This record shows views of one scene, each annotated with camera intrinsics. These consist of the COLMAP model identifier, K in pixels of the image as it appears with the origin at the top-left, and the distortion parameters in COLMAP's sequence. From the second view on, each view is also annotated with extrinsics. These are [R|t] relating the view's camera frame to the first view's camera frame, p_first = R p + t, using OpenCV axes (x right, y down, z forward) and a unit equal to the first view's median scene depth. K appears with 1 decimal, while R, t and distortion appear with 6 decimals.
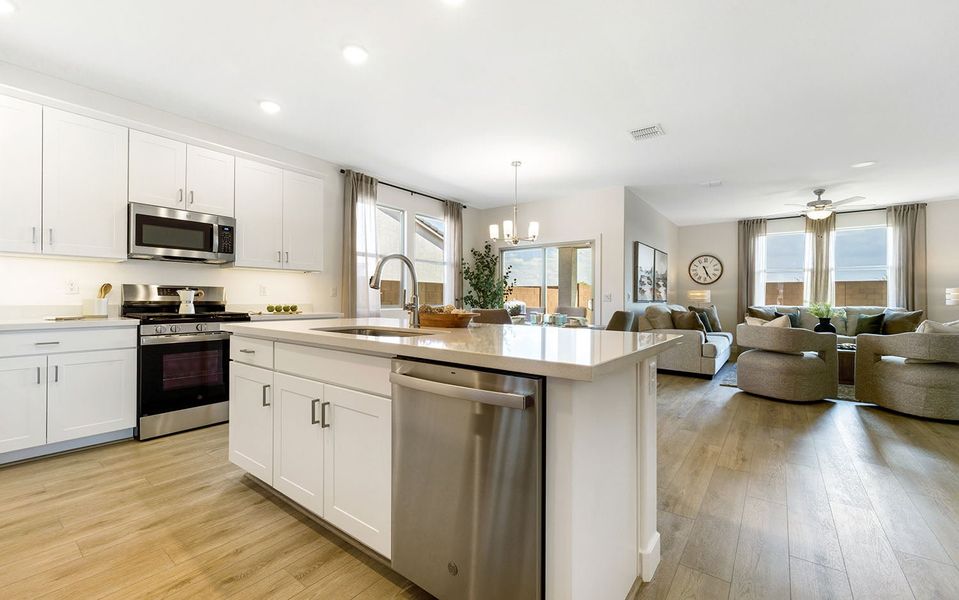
lens RADIAL K [[390.8, 0, 485.0], [0, 390.8, 296.8], [0, 0, 1]] dist [0.007953, -0.001810]
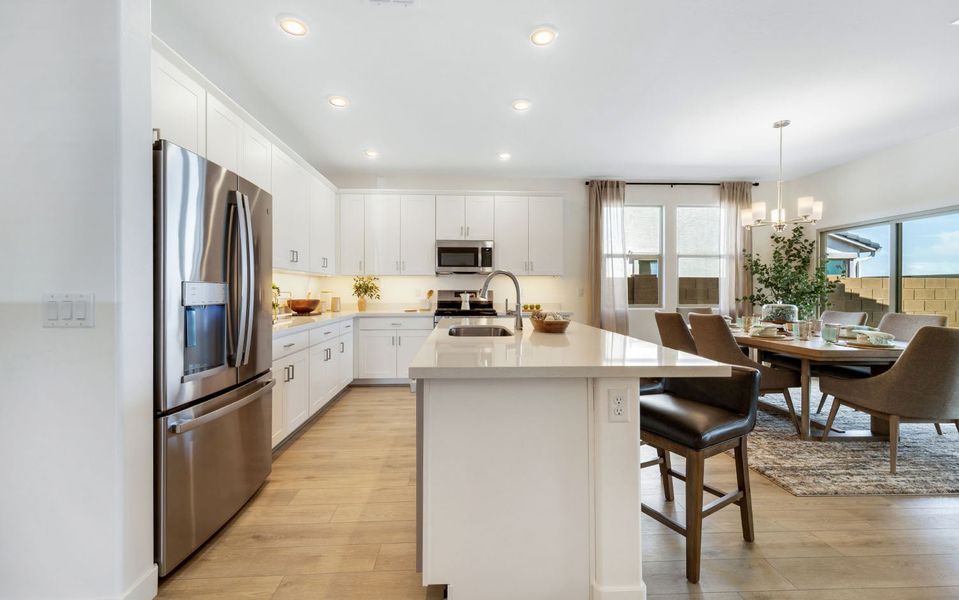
lens RADIAL K [[390.8, 0, 479.3], [0, 390.8, 291.3], [0, 0, 1]] dist [0.007953, -0.001810]
pose [[0.645507, -0.003508, -0.763746, 0.267466], [0.006204, 0.999981, 0.000651, -0.017333], [0.763729, -0.005159, 0.645516, 0.050944]]
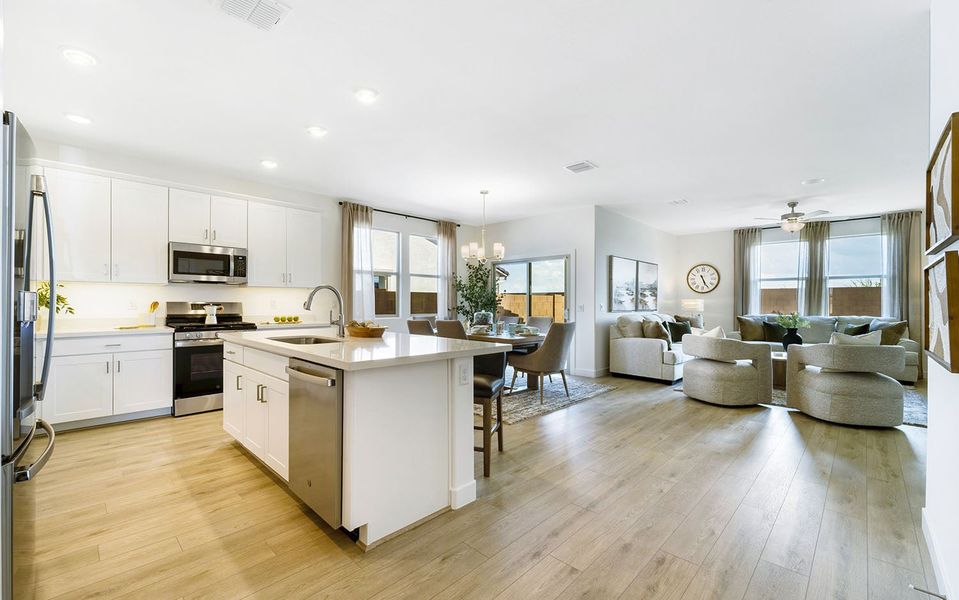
lens RADIAL K [[390.8, 0, 481.7], [0, 390.8, 304.3], [0, 0, 1]] dist [0.007953, -0.001810]
pose [[0.992965, -0.001018, -0.118400, 0.195480], [0.001925, 0.999970, 0.007548, -0.019681], [0.118389, -0.007723, 0.992937, -0.131645]]
